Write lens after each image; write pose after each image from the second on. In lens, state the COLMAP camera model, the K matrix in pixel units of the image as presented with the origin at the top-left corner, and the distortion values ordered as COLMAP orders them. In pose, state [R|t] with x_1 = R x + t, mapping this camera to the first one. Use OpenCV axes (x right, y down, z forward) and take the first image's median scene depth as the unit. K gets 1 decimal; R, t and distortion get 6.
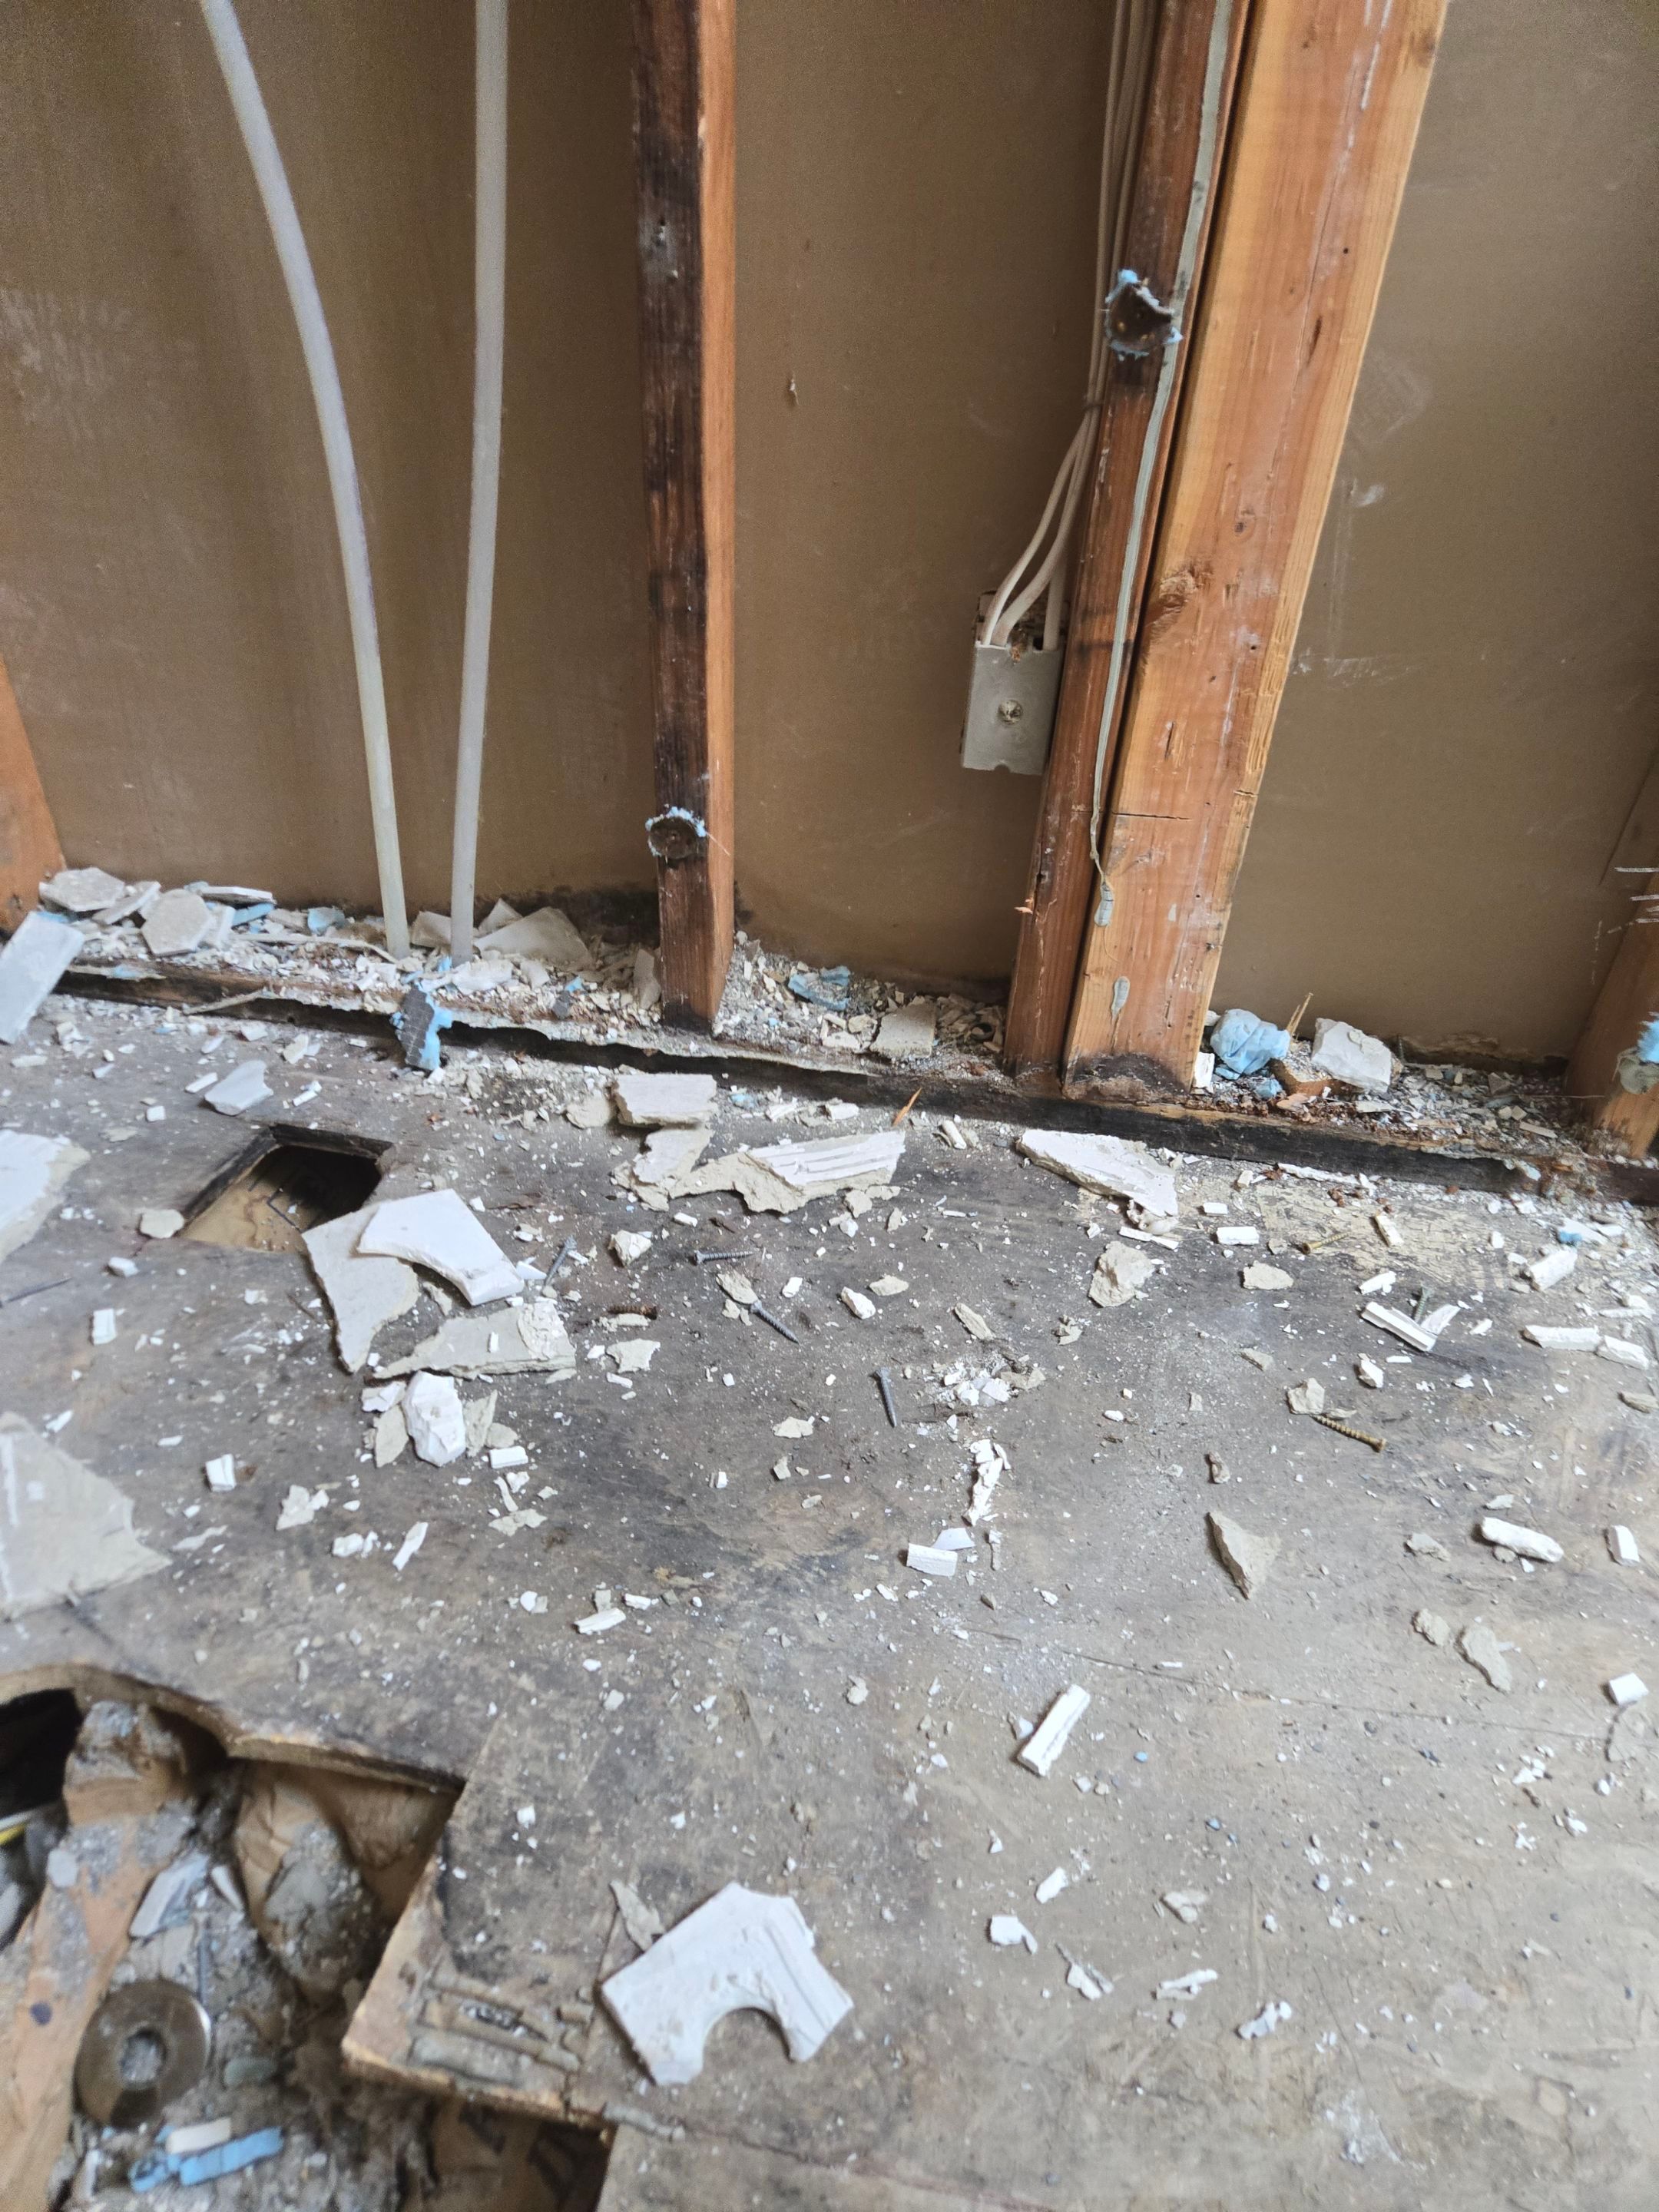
lens RADIAL K [[1492.9, 0, 829.5], [0, 1492.9, 1106.0], [0, 0, 1]] dist [0.057170, -0.040271]
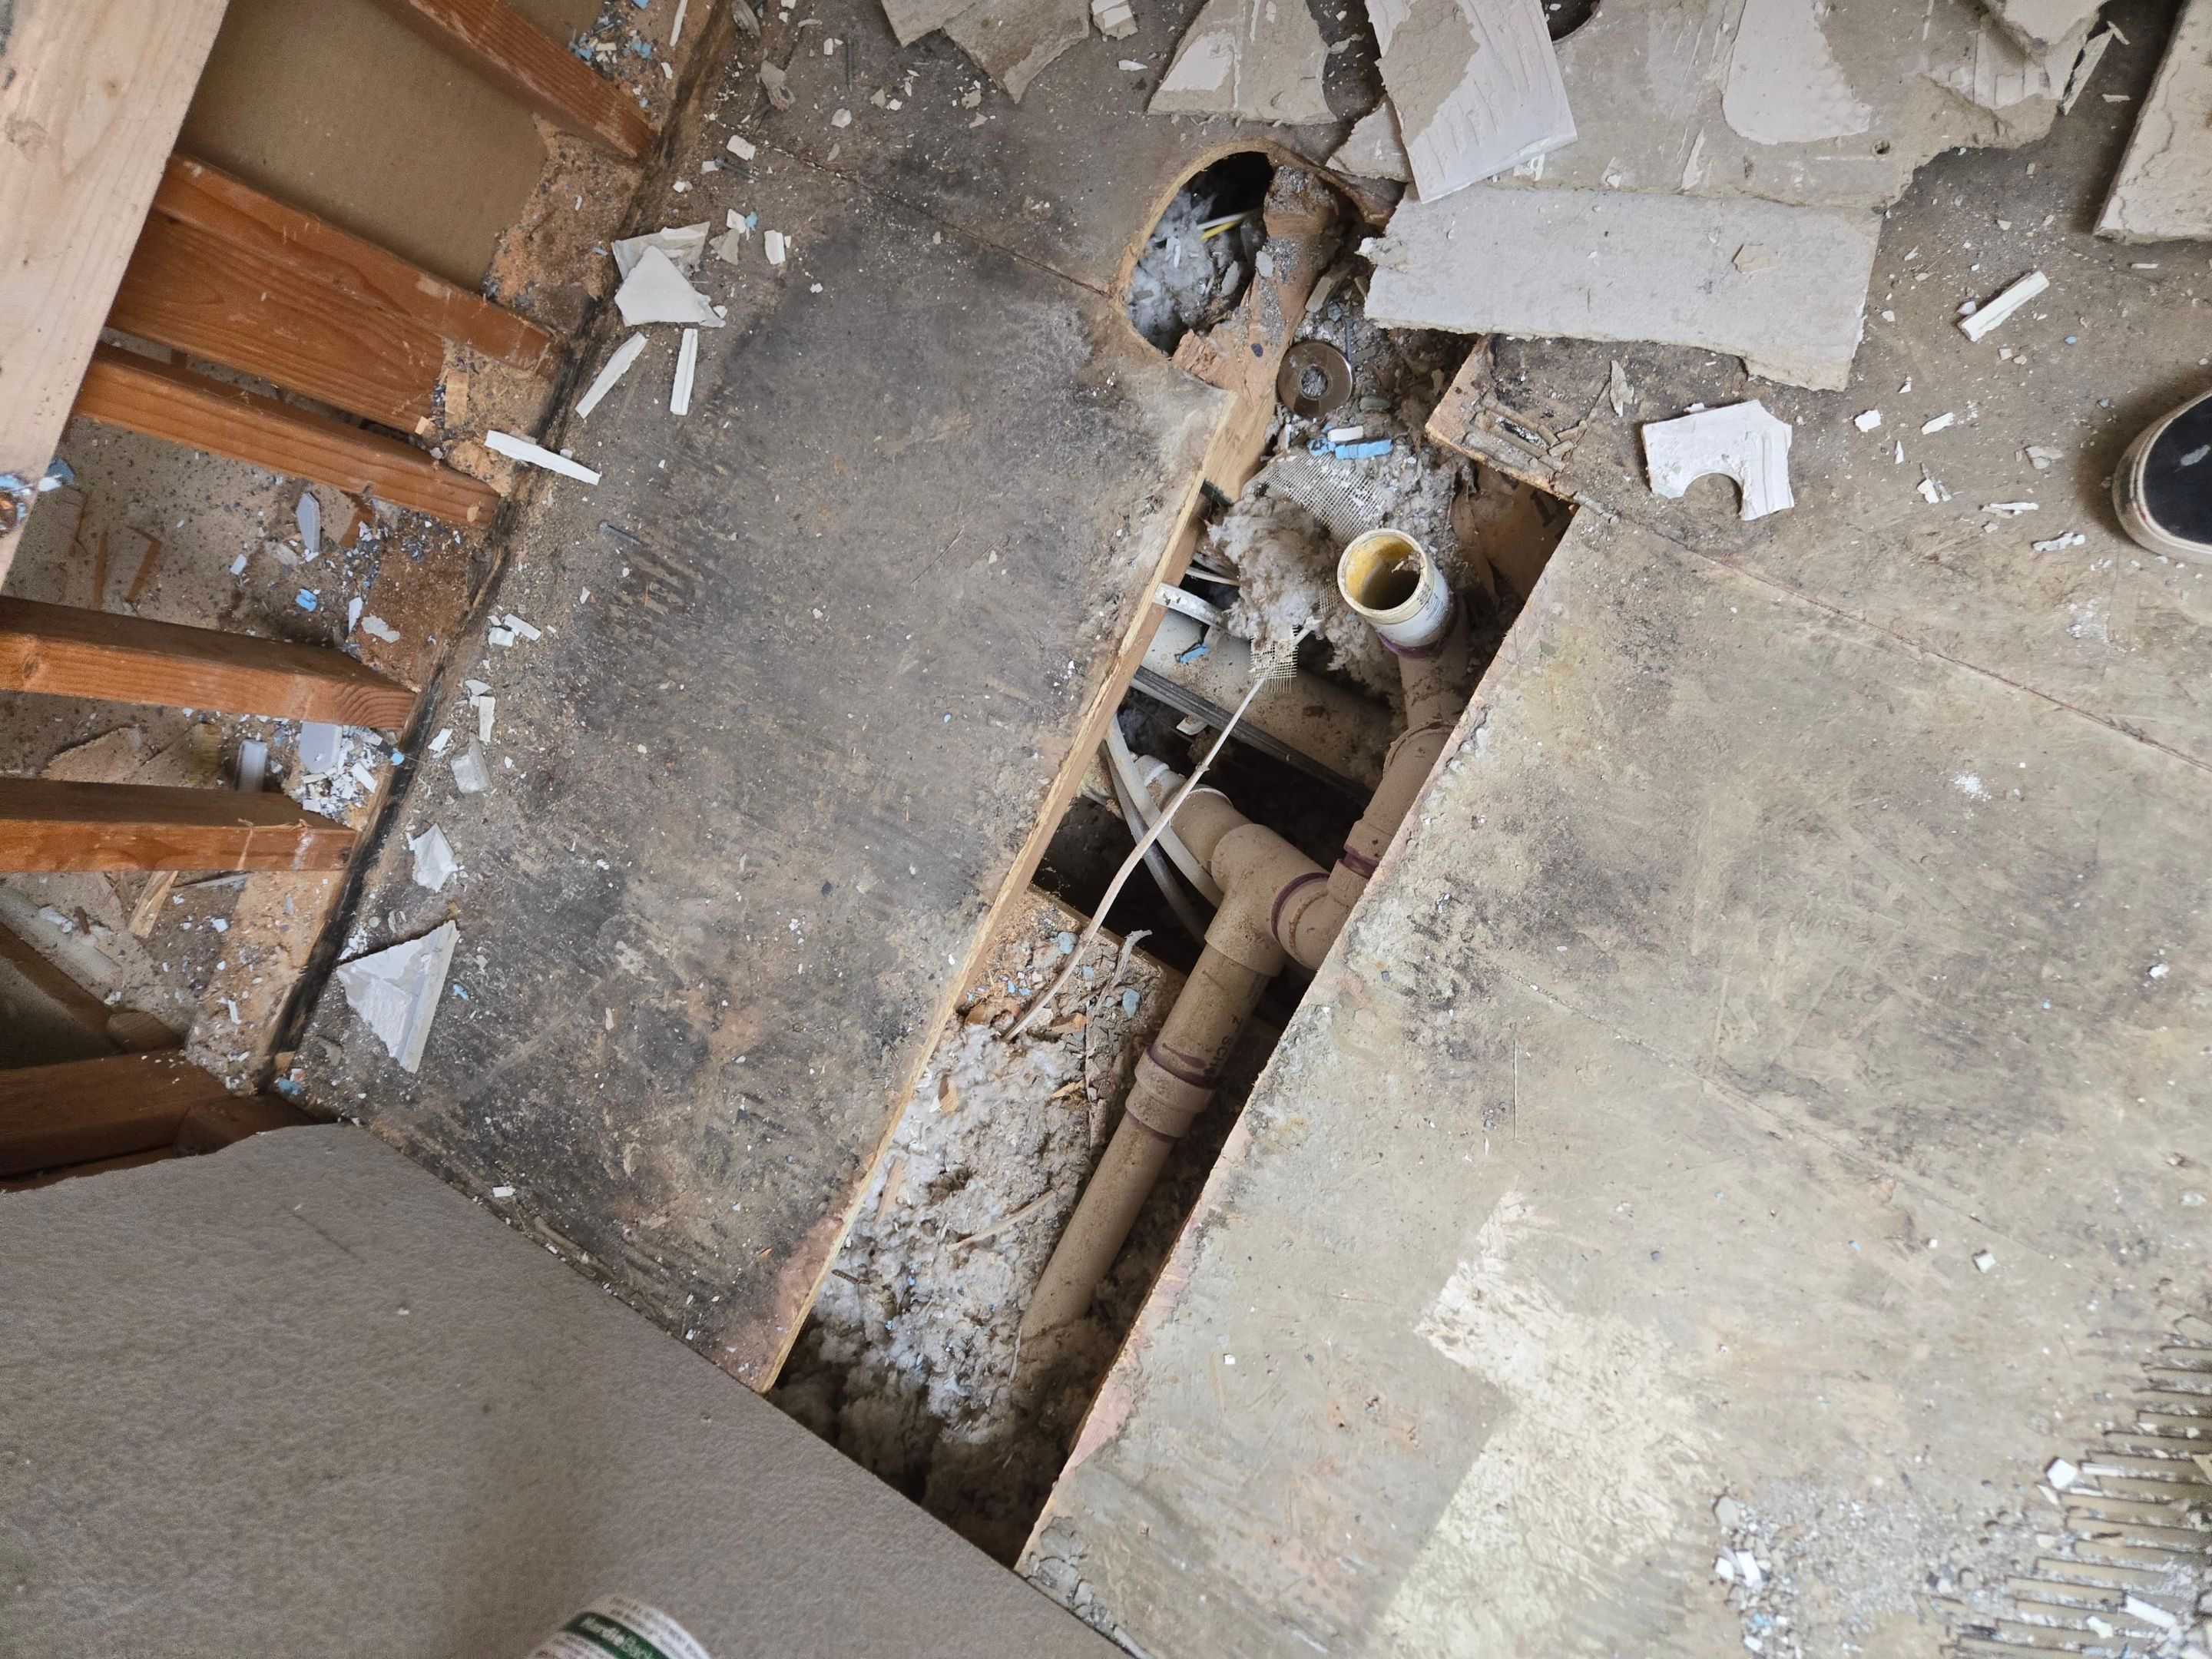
lens RADIAL K [[1492.9, 0, 1106.0], [0, 1492.9, 829.5], [0, 0, 1]] dist [0.057170, -0.040271]
pose [[0.874019, 0.313986, -0.370815, 0.109138], [0.118928, 0.601710, 0.789811, -0.403640], [0.471113, -0.734410, 0.488564, -0.261991]]
